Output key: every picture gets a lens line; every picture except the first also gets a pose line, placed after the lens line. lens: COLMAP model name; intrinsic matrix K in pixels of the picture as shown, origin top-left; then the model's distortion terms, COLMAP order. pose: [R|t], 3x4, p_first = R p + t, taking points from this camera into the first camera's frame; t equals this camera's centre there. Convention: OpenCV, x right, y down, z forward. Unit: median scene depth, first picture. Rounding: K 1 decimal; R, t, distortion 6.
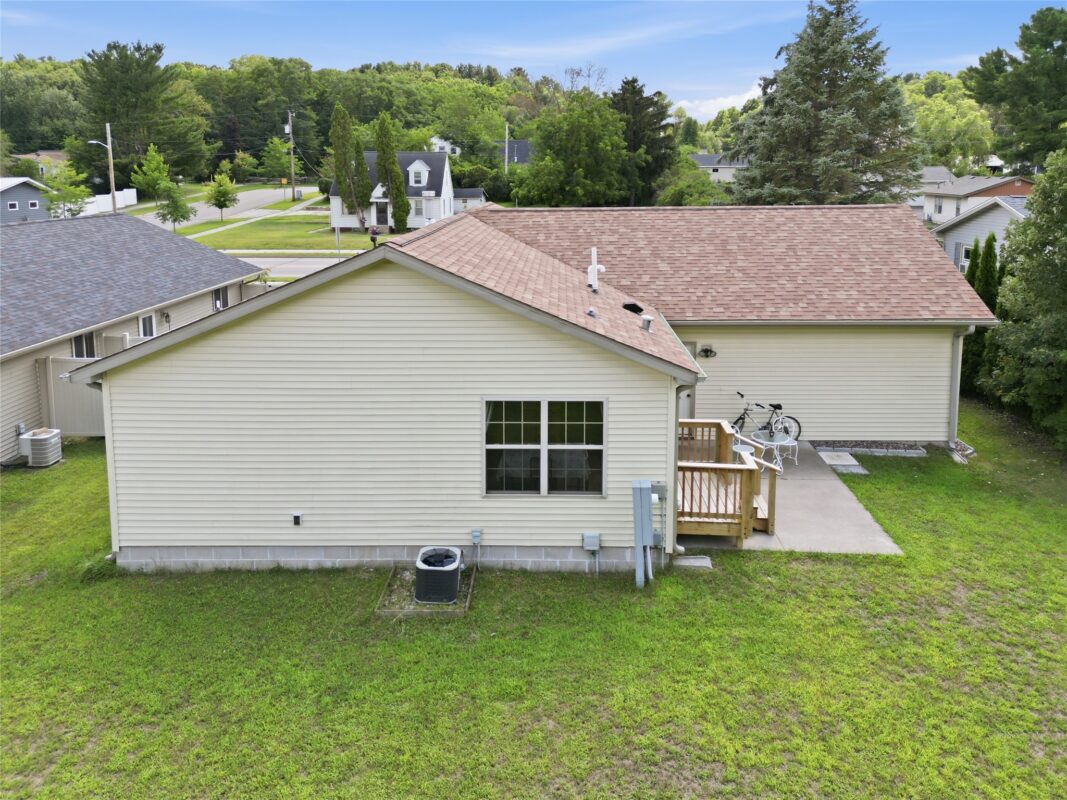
lens RADIAL K [[781.9, 0, 564.8], [0, 781.9, 321.2], [0, 0, 1]] dist [0.062813, -0.053180]
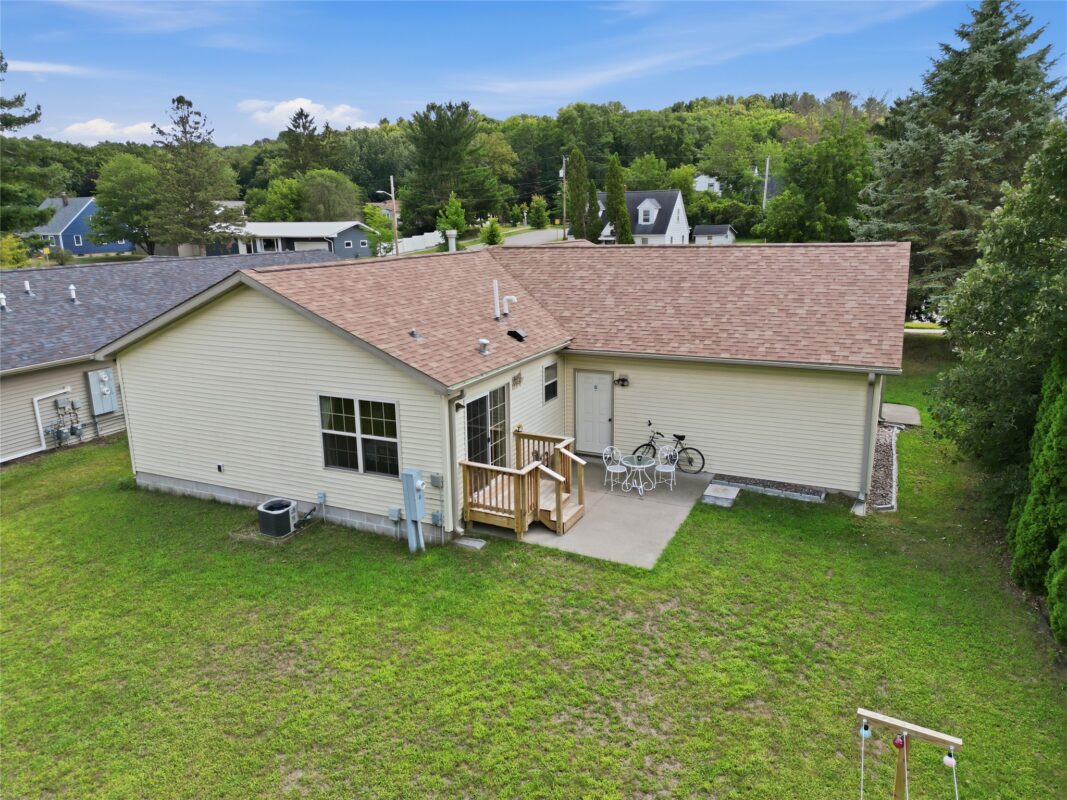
lens RADIAL K [[751.5, 0, 541.0], [0, 751.5, 427.1], [0, 0, 1]] dist [0.063496, -0.052360]
pose [[0.907552, 0.099842, -0.407899, 0.704709], [-0.061610, 0.992472, 0.105852, -0.001947], [0.415397, -0.070935, 0.906870, 0.003243]]
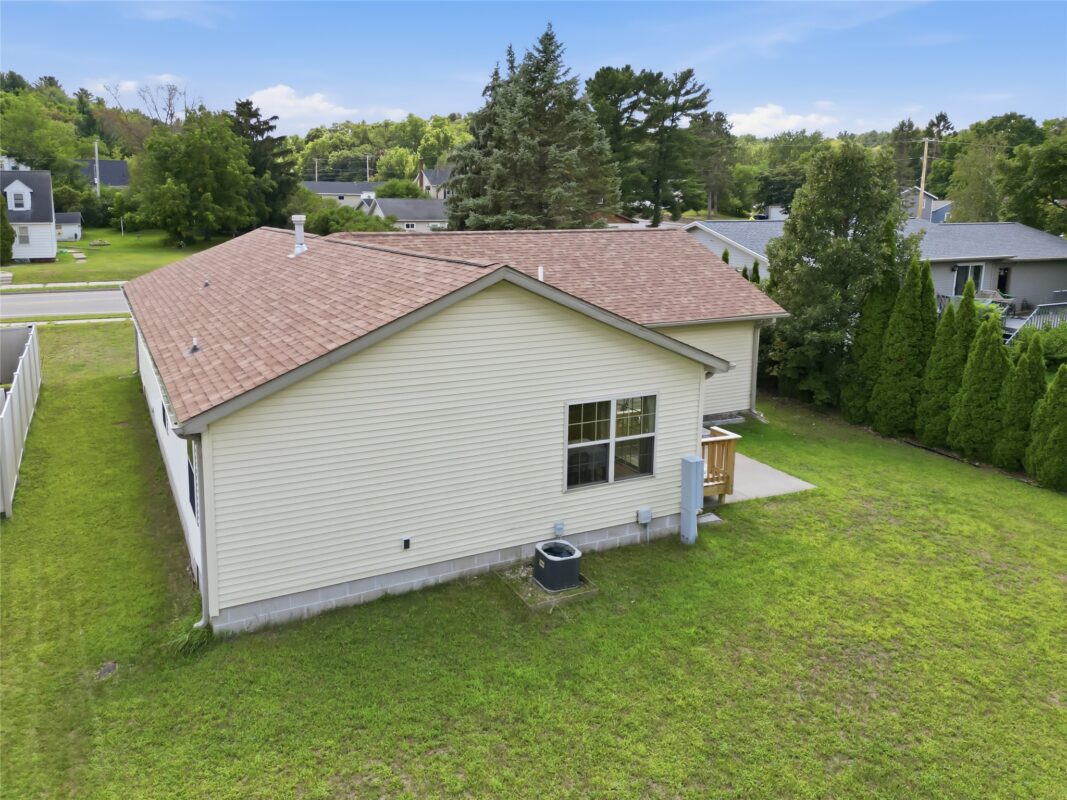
lens RADIAL K [[751.5, 0, 507.4], [0, 751.5, 370.5], [0, 0, 1]] dist [0.063496, -0.052360]
pose [[0.897025, -0.088945, 0.432939, -0.592004], [0.073817, 0.995933, 0.051664, -0.007924], [-0.435773, -0.014385, 0.899942, 0.077816]]
